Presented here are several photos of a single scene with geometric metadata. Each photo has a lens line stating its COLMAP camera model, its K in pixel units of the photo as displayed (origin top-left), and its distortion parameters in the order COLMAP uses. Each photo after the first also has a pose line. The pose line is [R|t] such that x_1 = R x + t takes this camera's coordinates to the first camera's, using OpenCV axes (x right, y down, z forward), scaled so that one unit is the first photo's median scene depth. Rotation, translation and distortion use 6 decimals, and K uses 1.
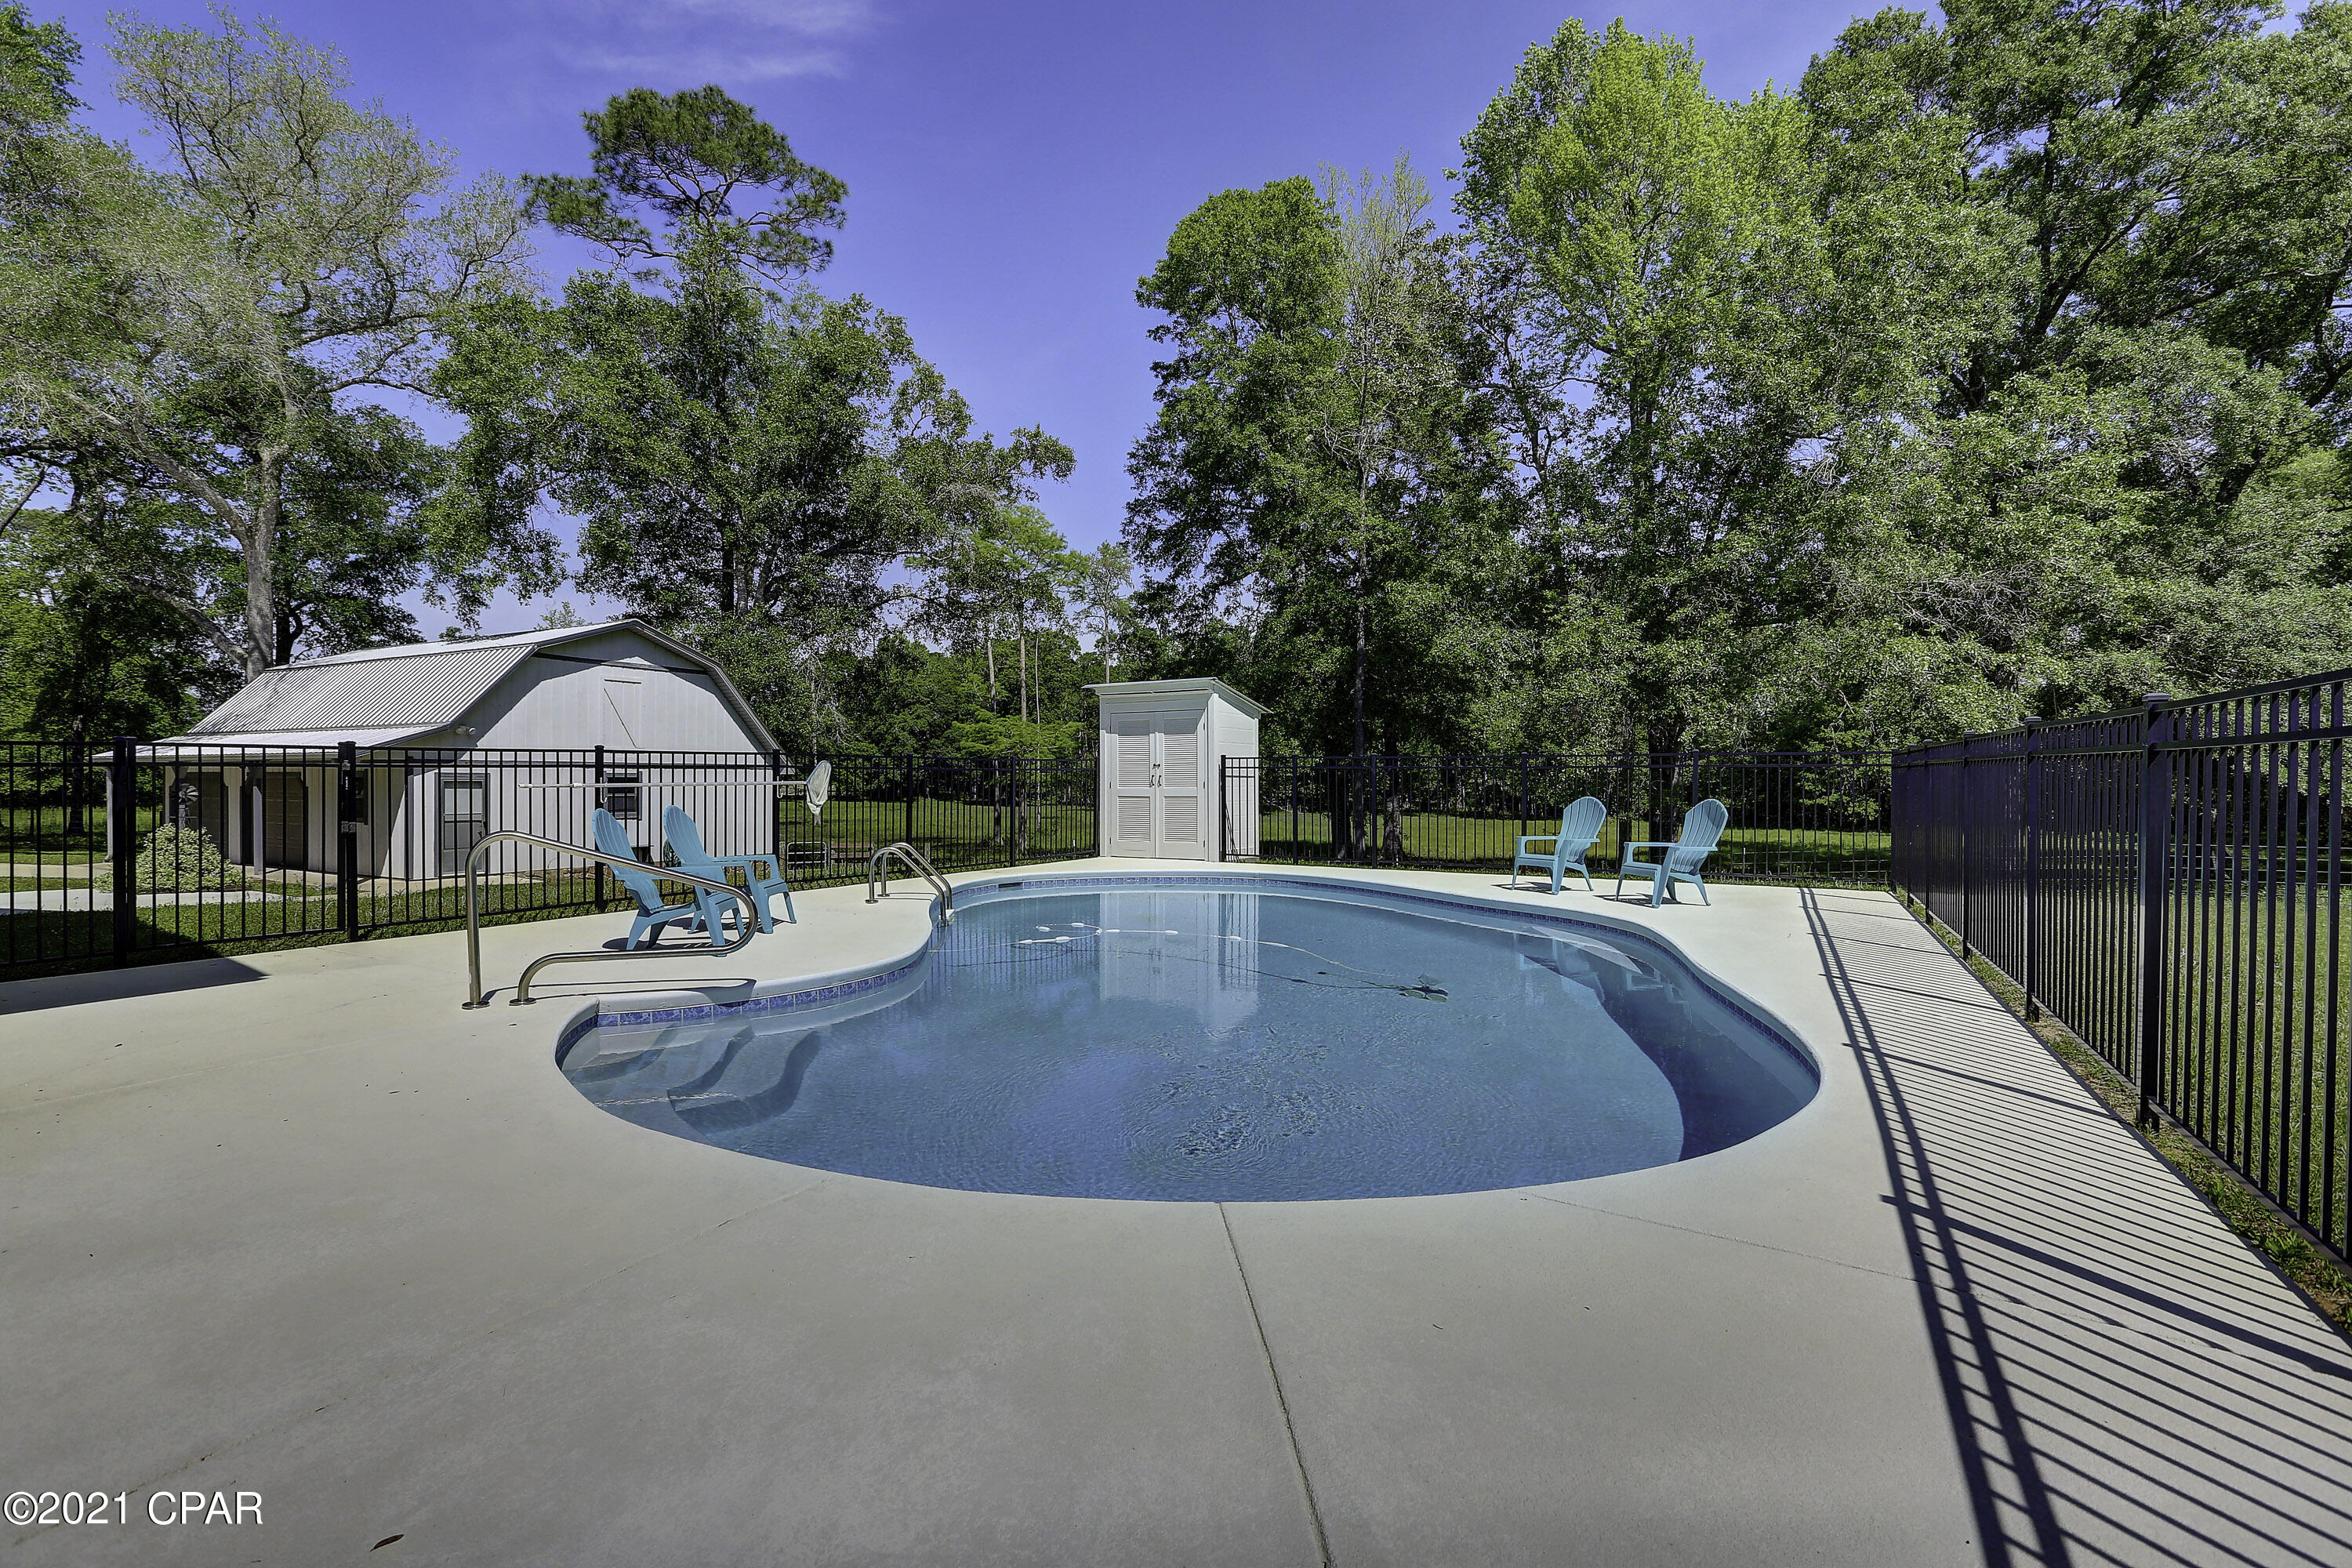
lens RADIAL K [[1094.6, 0, 1176.4], [0, 1094.6, 795.3], [0, 0, 1]] dist [-0.004472, 0.004679]
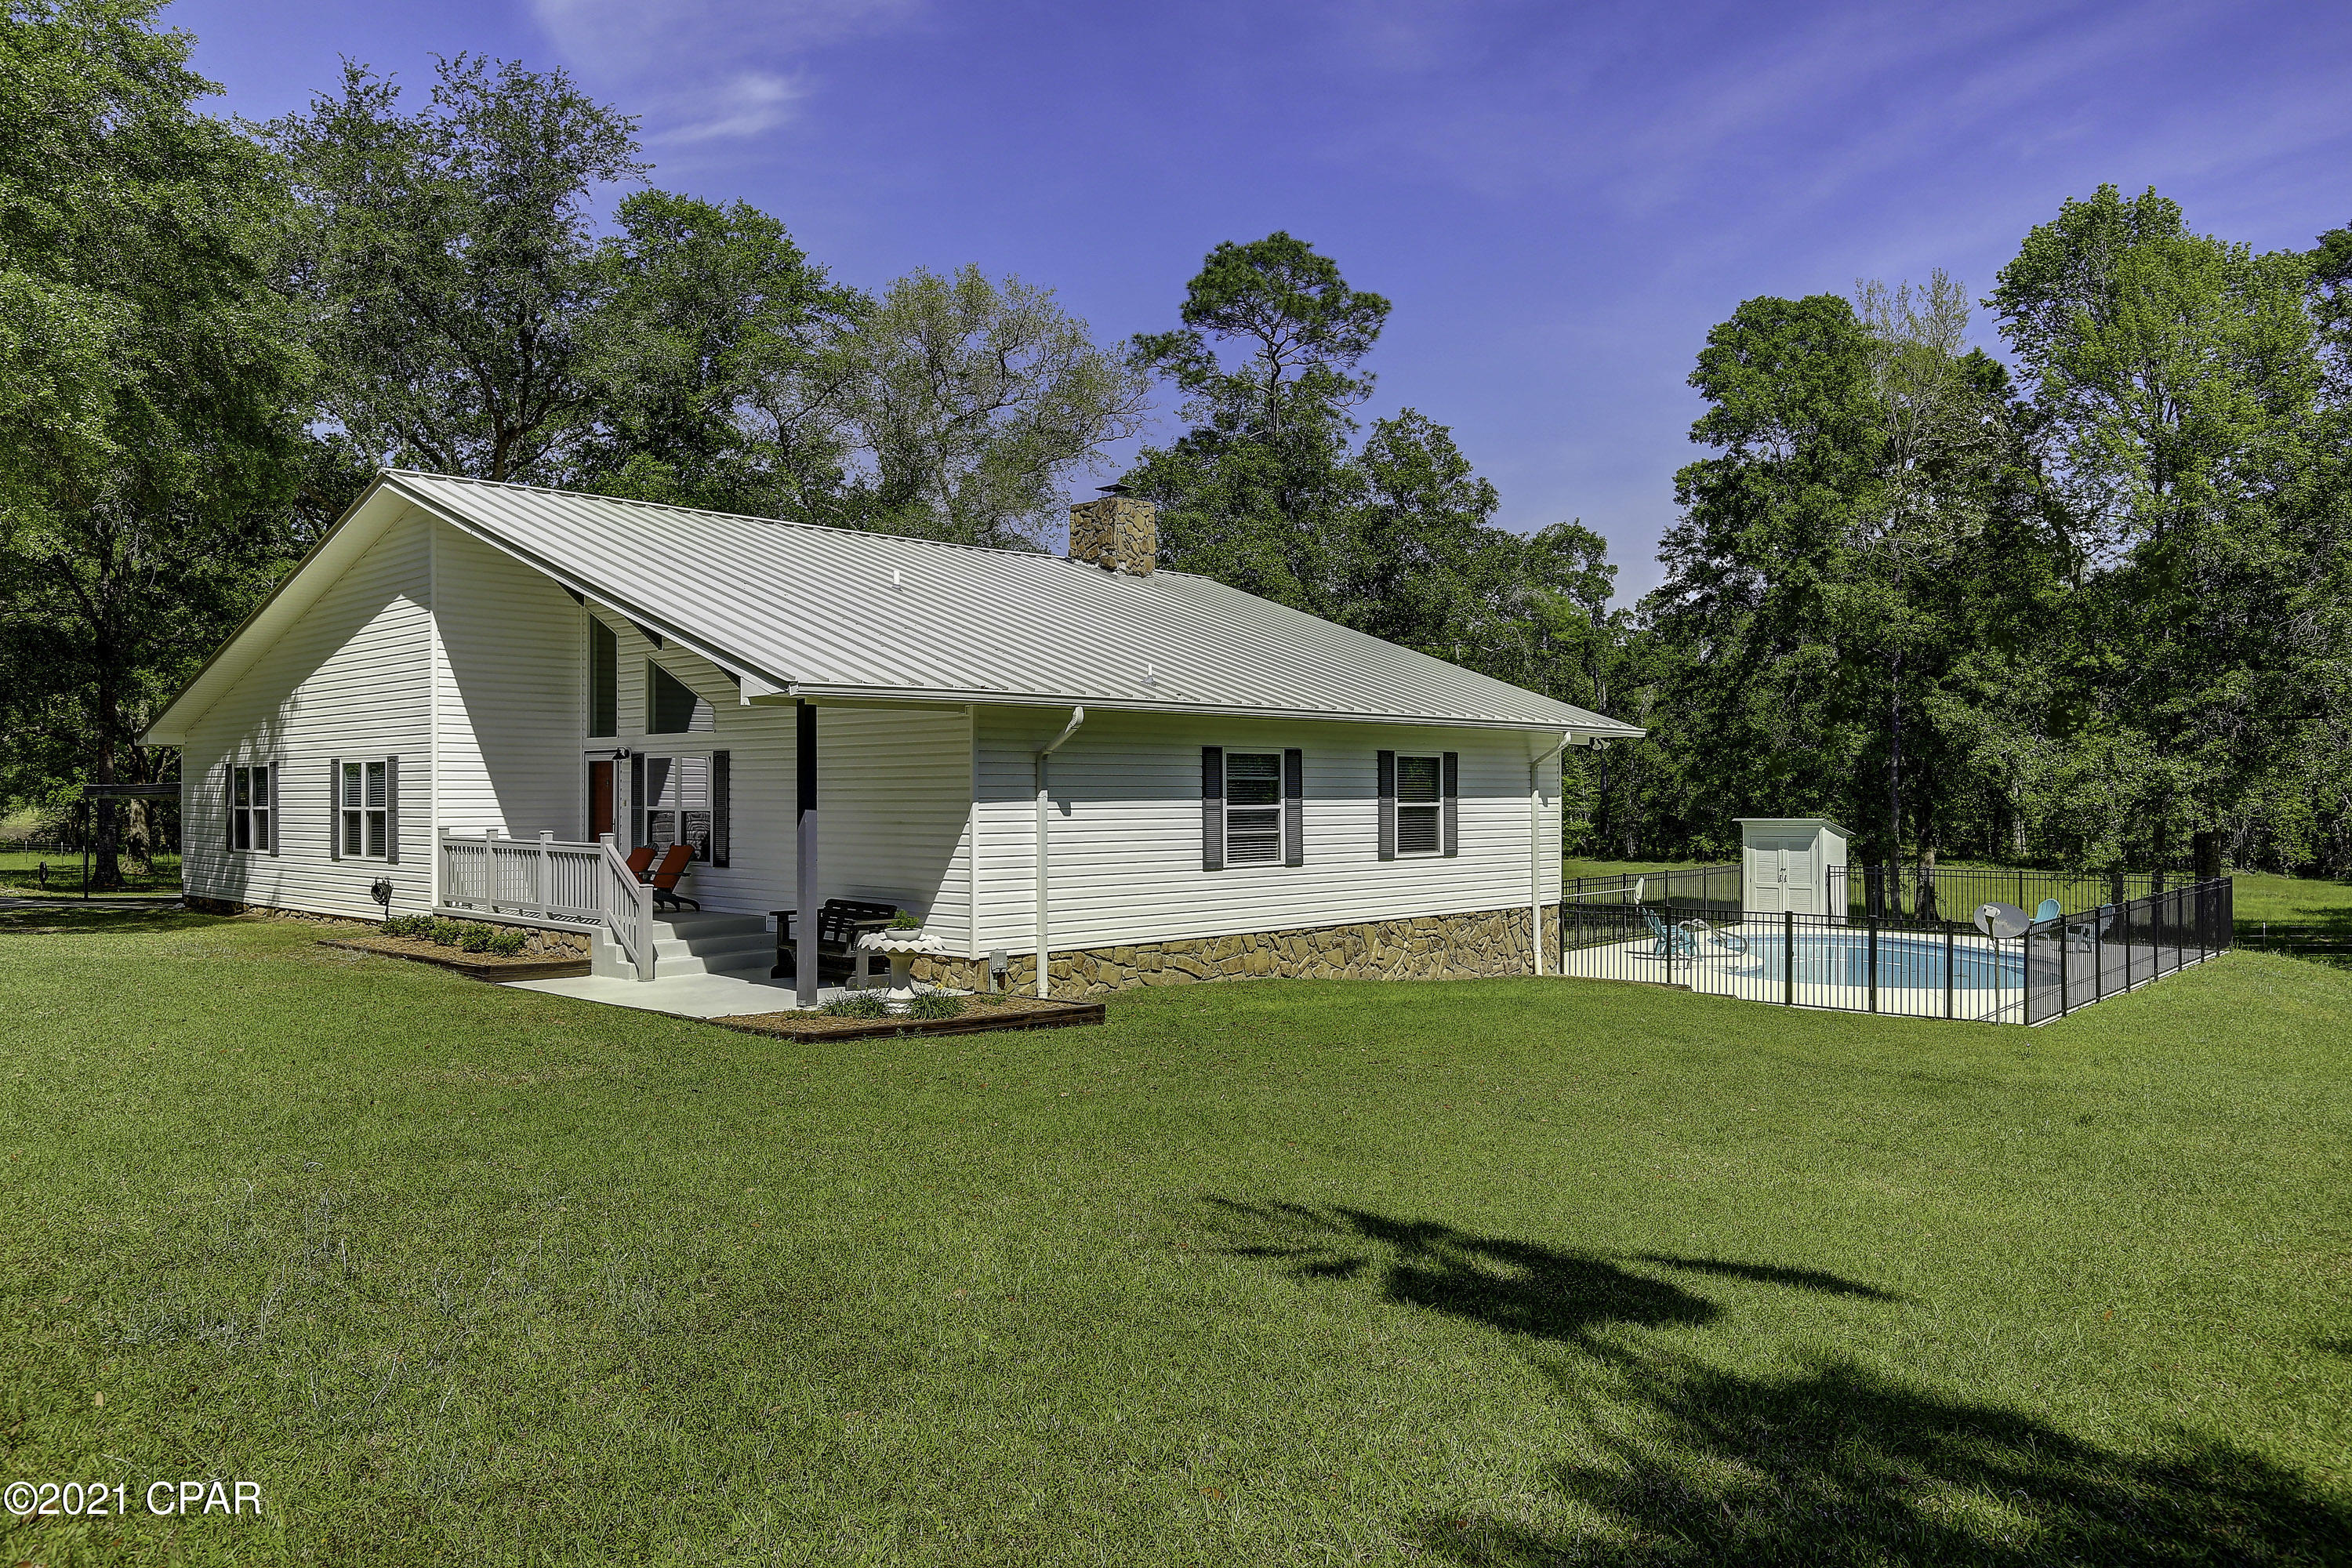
lens RADIAL K [[1676.9, 0, 1172.3], [0, 1676.9, 774.9], [0, 0, 1]] dist [0.014687, 0.014256]
pose [[0.976613, -0.002189, -0.214996, -0.221994], [-0.003106, 0.999700, -0.024290, -0.062641], [0.214985, 0.024389, 0.976313, -0.989253]]
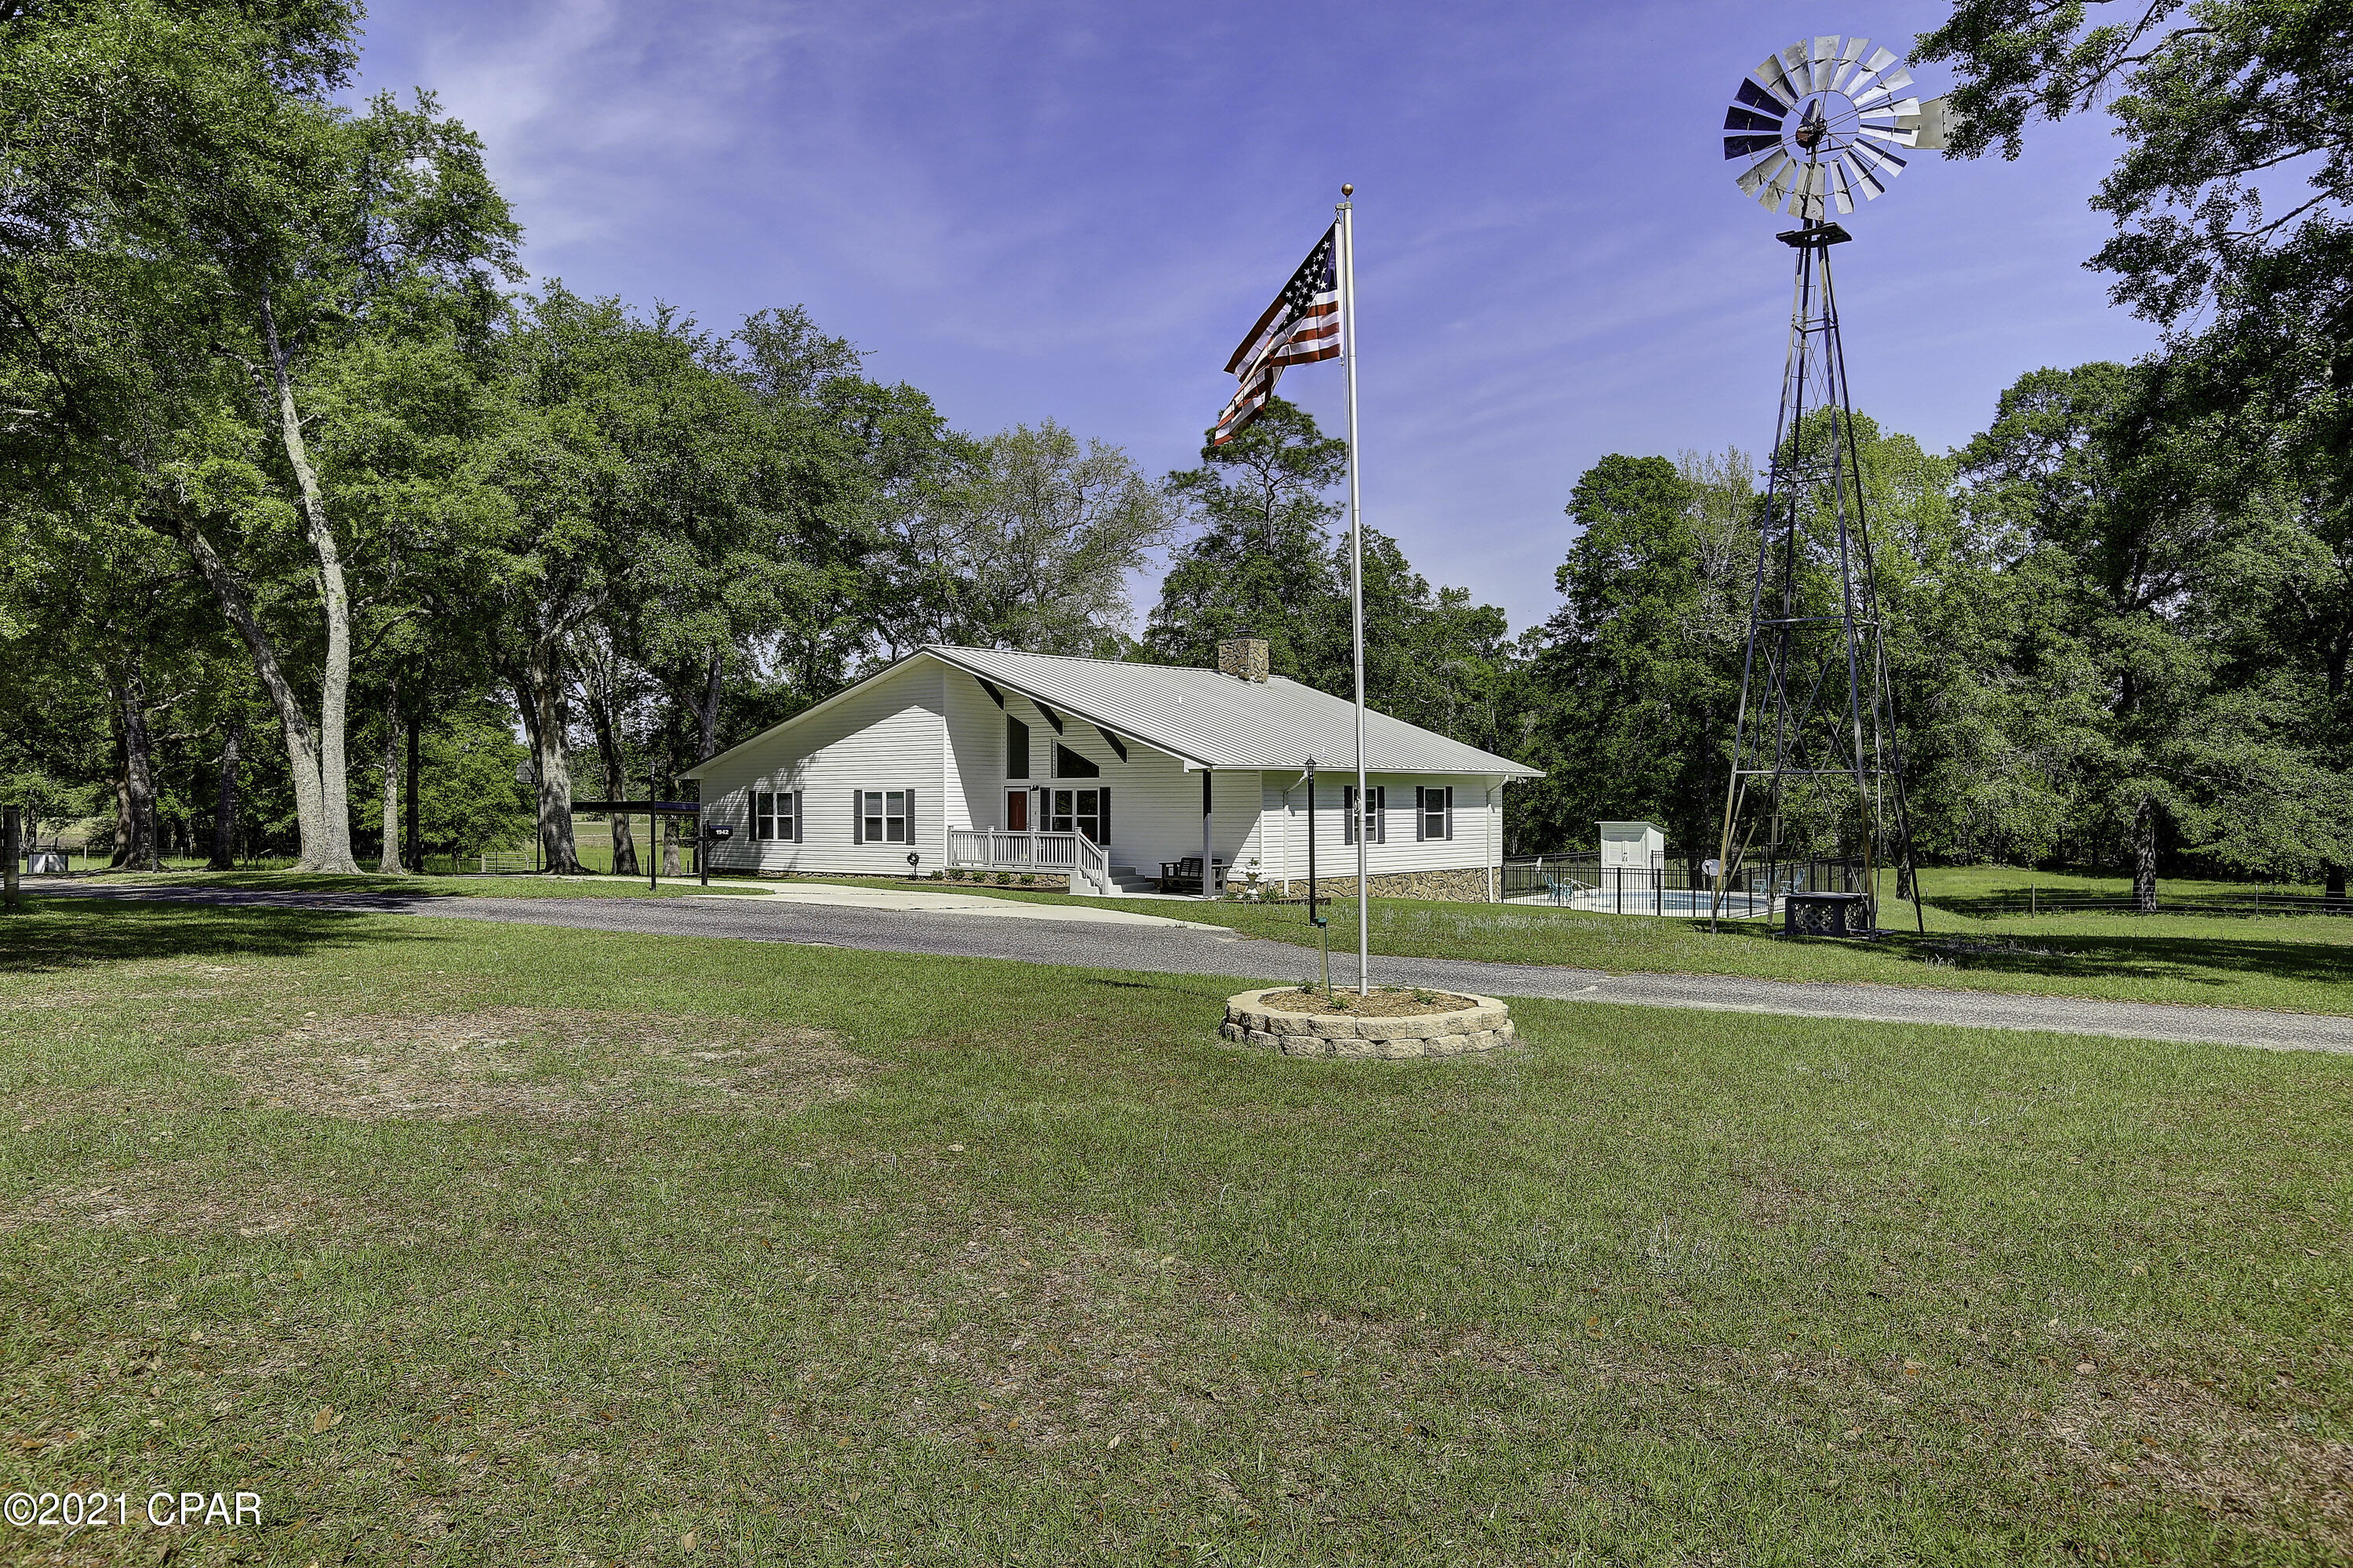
lens RADIAL K [[1804.2, 0, 1164.9], [0, 1804.2, 786.0], [0, 0, 1]] dist [0.005755, 0.001605]
pose [[0.990982, -0.001959, -0.133983, -0.320725], [-0.000964, 0.999763, -0.021751, -0.055661], [0.133994, 0.021684, 0.990745, -2.092221]]
